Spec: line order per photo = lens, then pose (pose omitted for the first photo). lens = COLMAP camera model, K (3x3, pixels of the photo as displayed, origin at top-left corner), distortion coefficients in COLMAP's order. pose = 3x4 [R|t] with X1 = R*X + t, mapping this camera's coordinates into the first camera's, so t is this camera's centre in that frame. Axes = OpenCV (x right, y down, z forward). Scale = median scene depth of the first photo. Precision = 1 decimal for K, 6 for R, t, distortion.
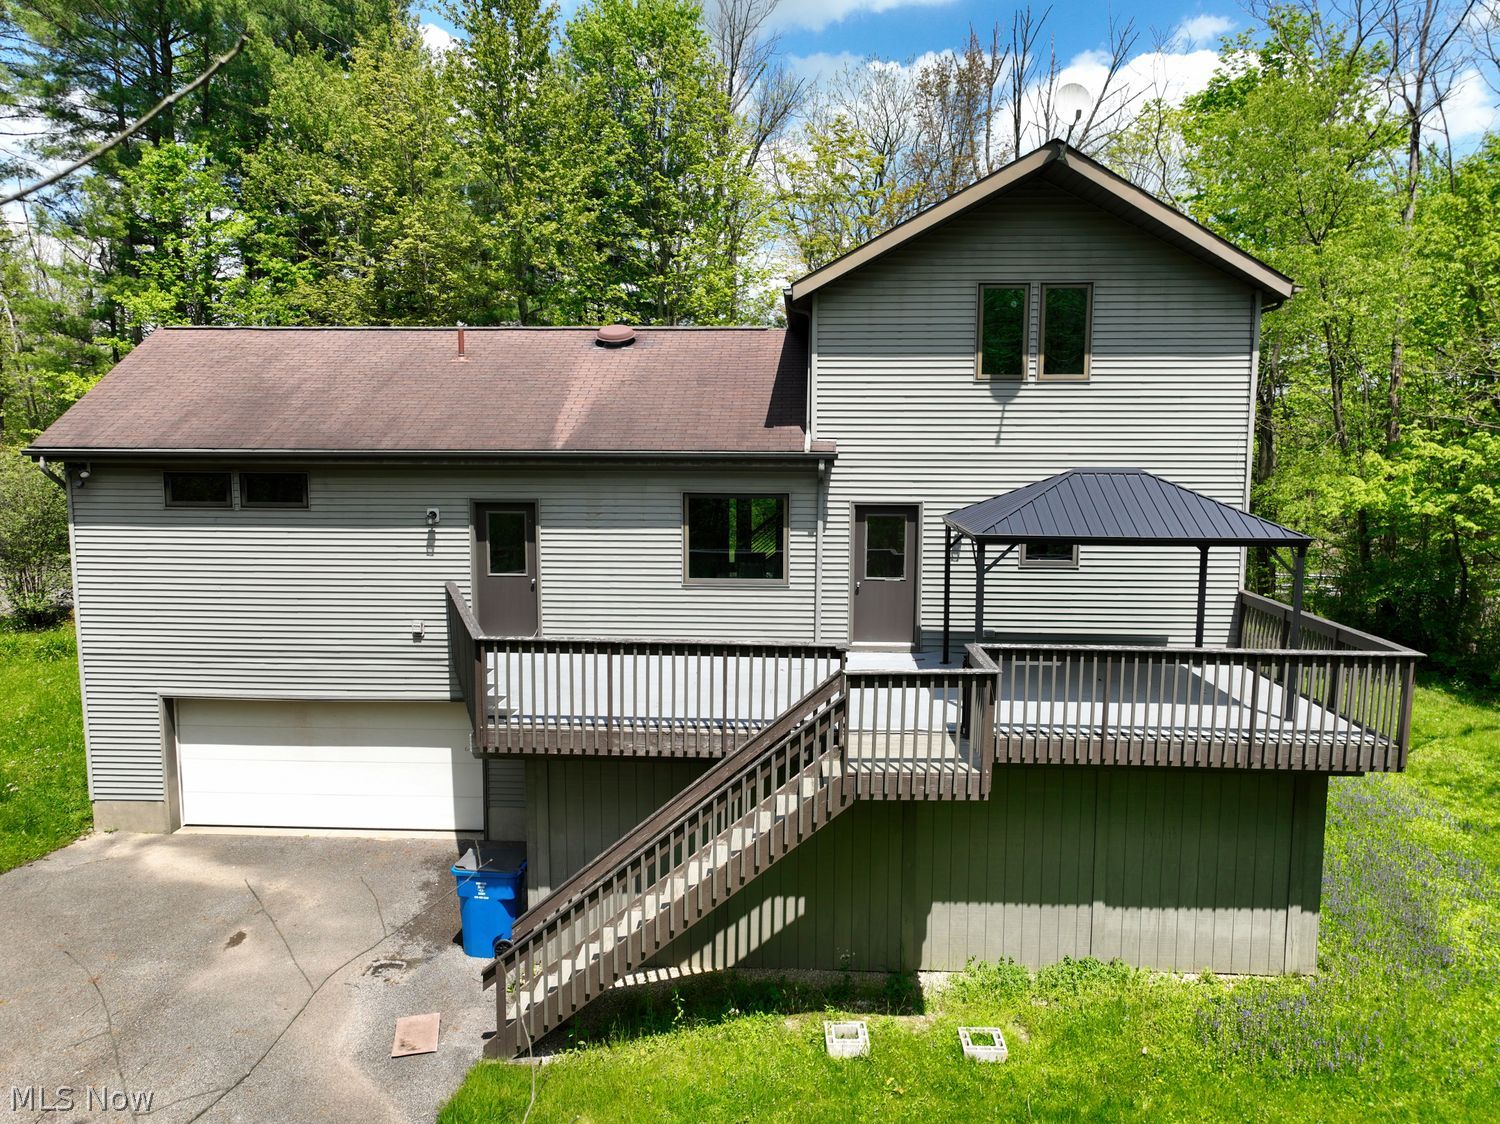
lens RADIAL K [[1058.4, 0, 750.0], [0, 1058.4, 562.0], [0, 0, 1]] dist [0.004719, 0.012059]
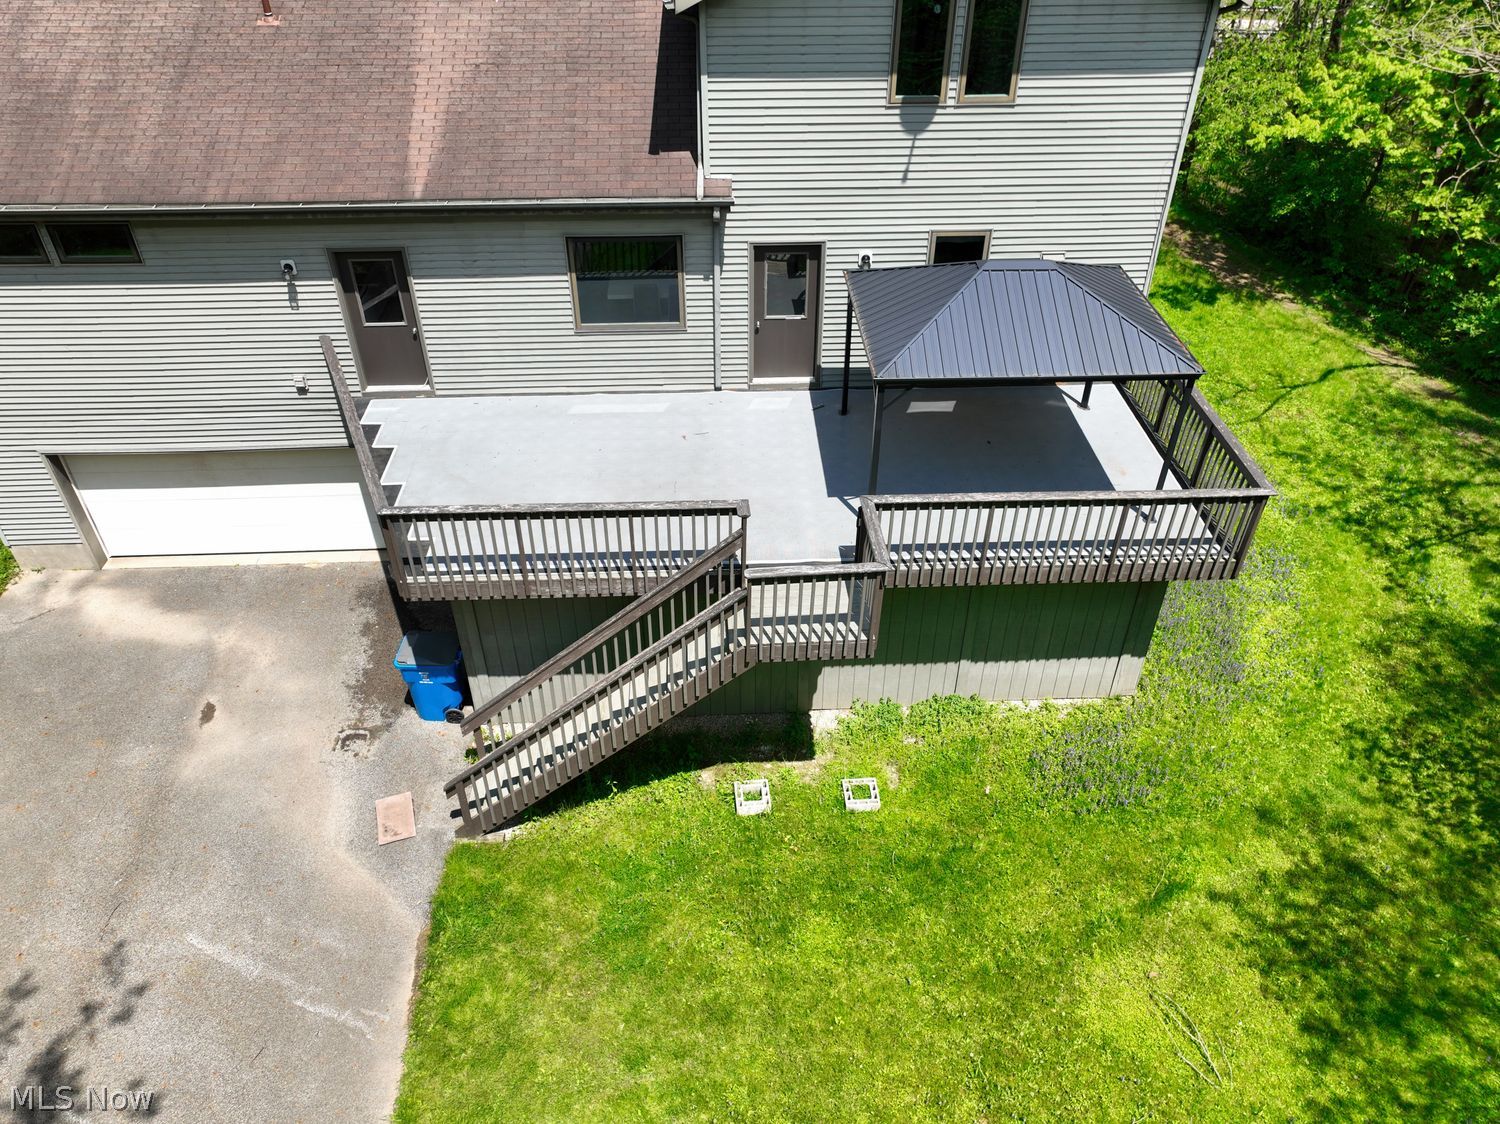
lens RADIAL K [[1058.4, 0, 750.0], [0, 1058.4, 562.0], [0, 0, 1]] dist [0.004719, 0.012059]
pose [[0.995342, -0.062317, 0.073555, 0.010470], [0.015304, 0.855448, 0.517662, -0.302393], [-0.095181, -0.514125, 0.852417, 0.065700]]
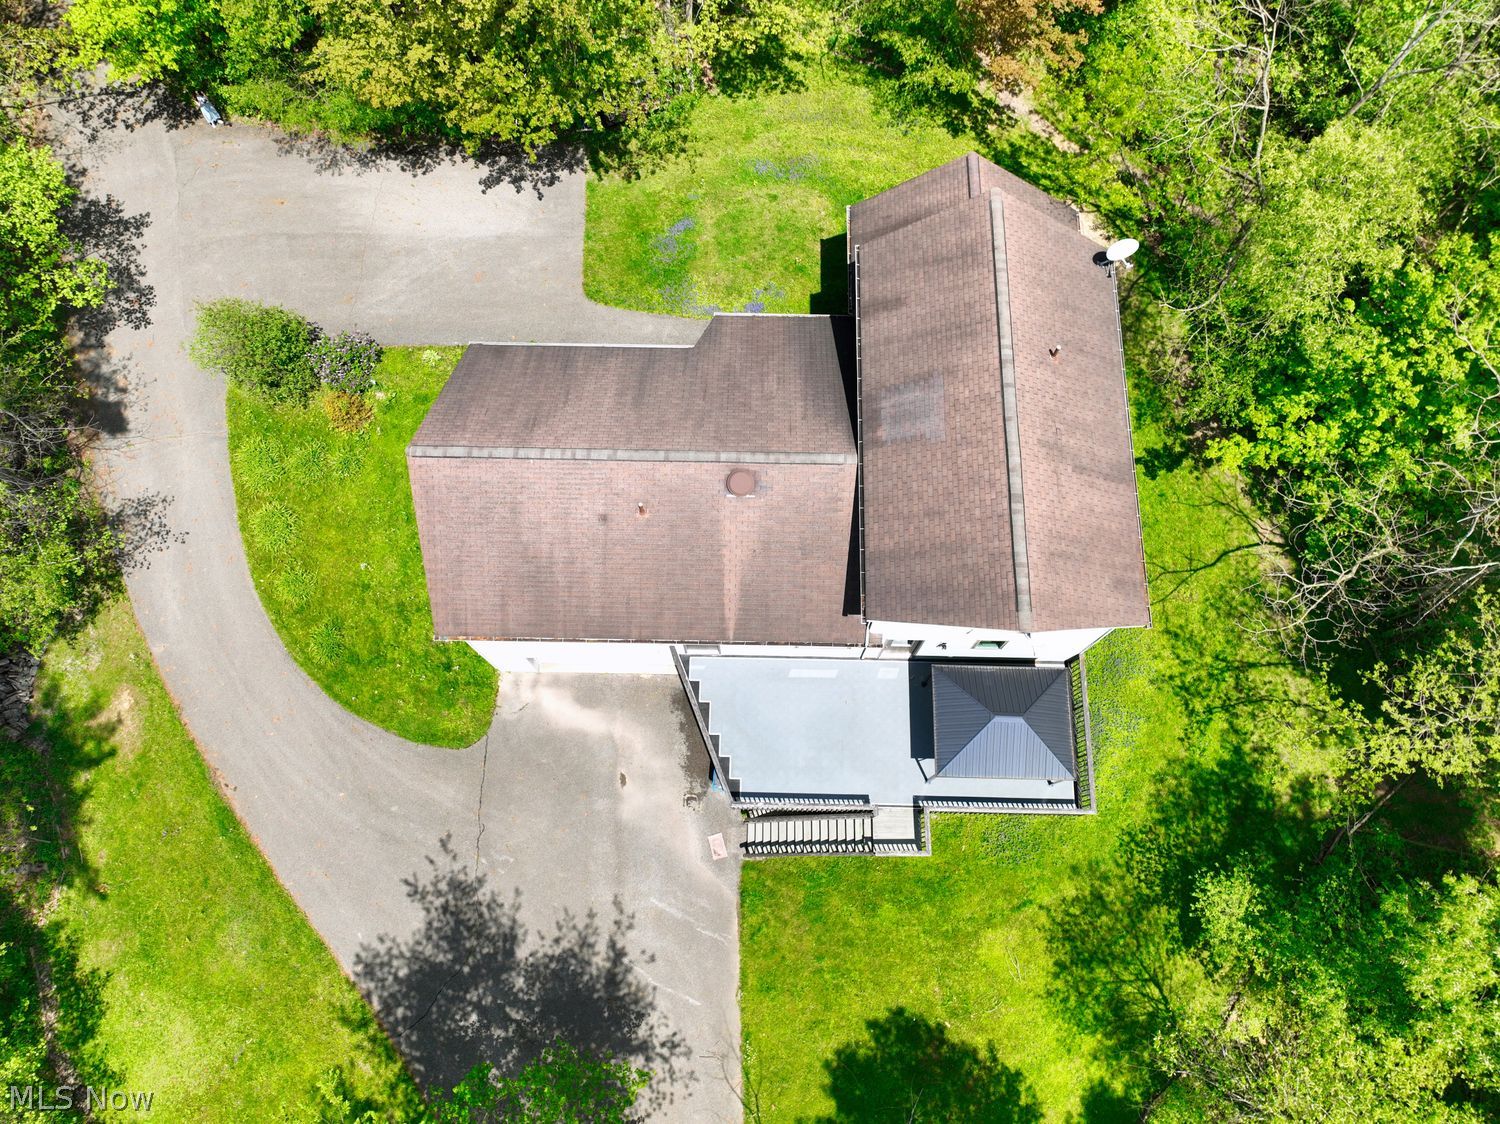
lens RADIAL K [[1069.4, 0, 764.2], [0, 1069.4, 565.3], [0, 0, 1]] dist [-0.002506, 0.000882]
pose [[0.999361, -0.033733, 0.011833, -0.141652], [0.003415, 0.419585, 0.907710, -1.854192], [-0.035585, -0.907089, 0.419432, 0.336853]]
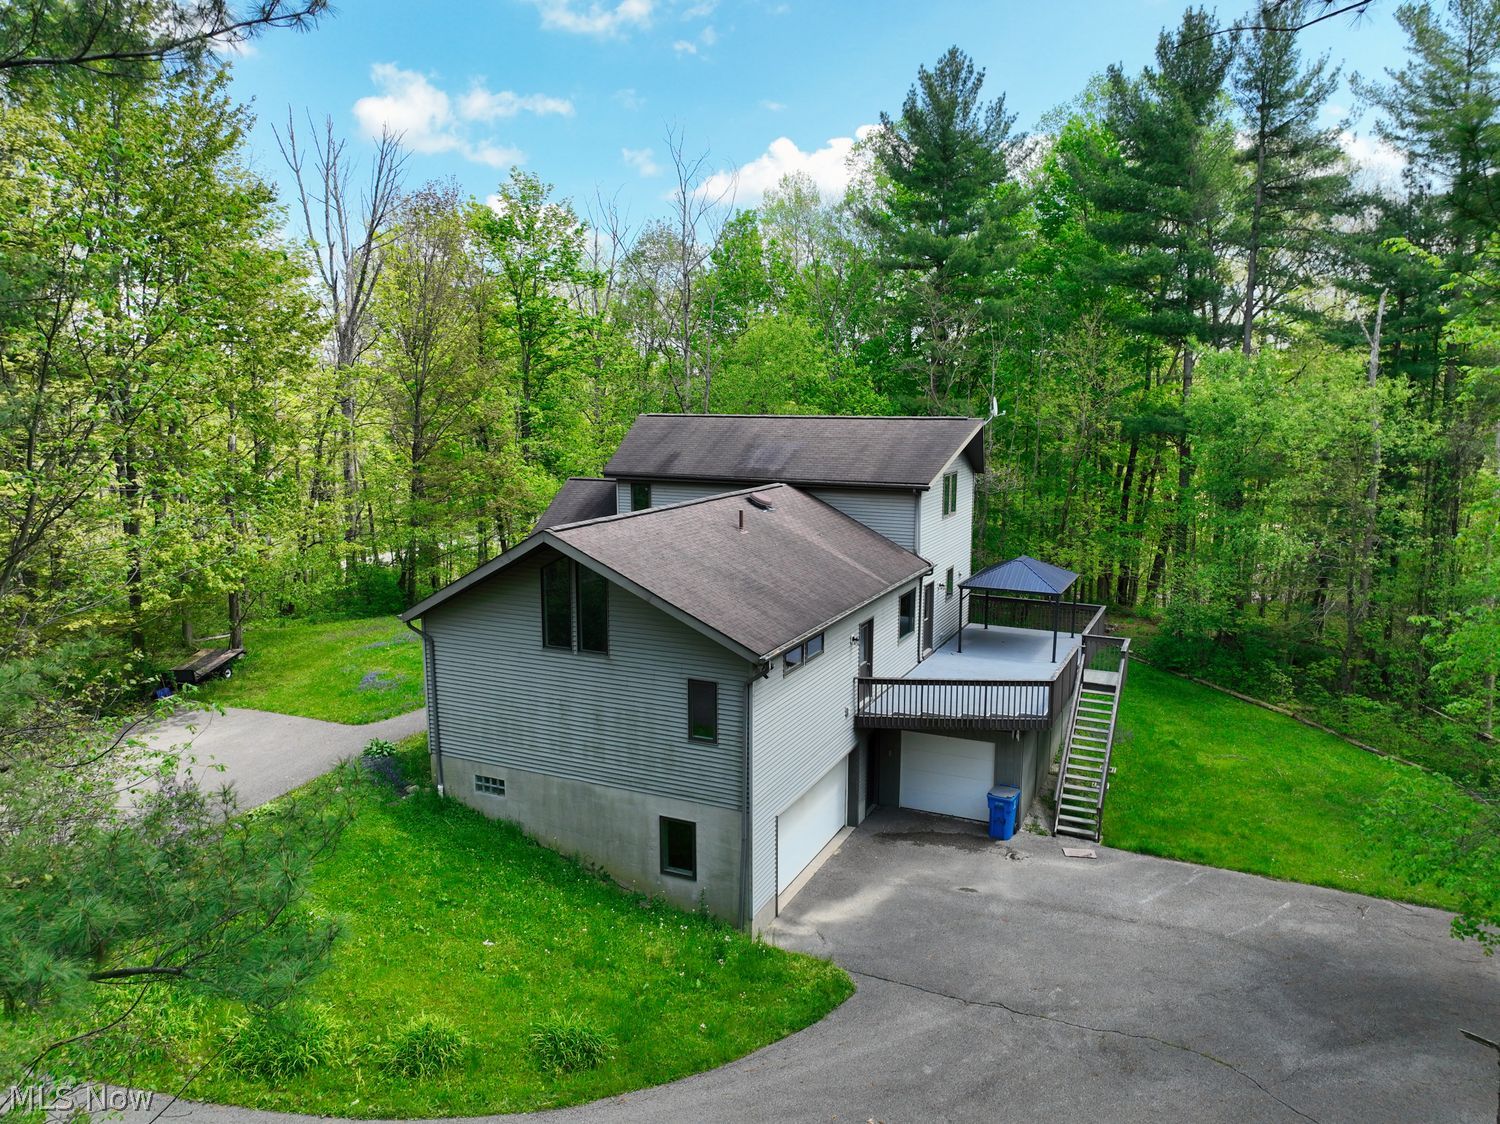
lens RADIAL K [[1058.4, 0, 750.0], [0, 1058.4, 562.0], [0, 0, 1]] dist [0.004719, 0.012059]
pose [[0.375646, -0.155841, 0.913566, -1.878546], [0.104809, 0.986580, 0.125200, -0.392539], [-0.920818, 0.048719, 0.386939, 0.535257]]
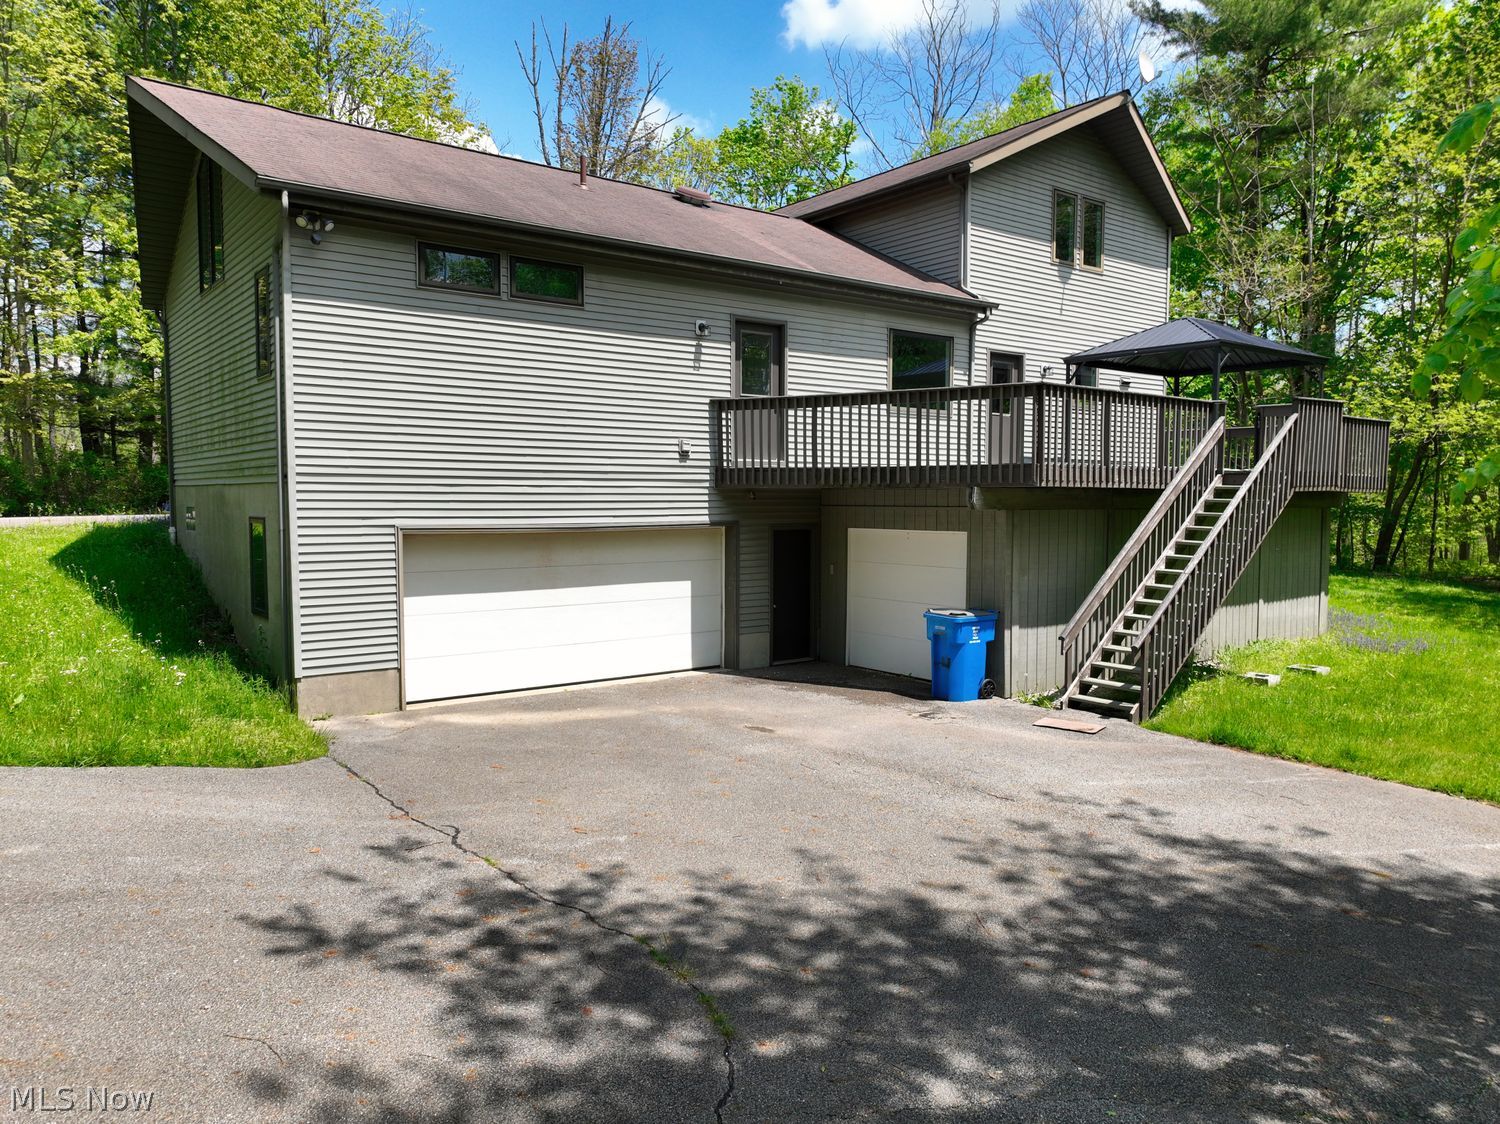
lens RADIAL K [[1058.4, 0, 750.0], [0, 1058.4, 562.0], [0, 0, 1]] dist [0.004719, 0.012059]
pose [[0.764005, -0.039921, 0.643975, -0.926682], [0.069852, 0.997335, -0.021046, 0.198613], [-0.641418, 0.061062, 0.764757, 0.259532]]
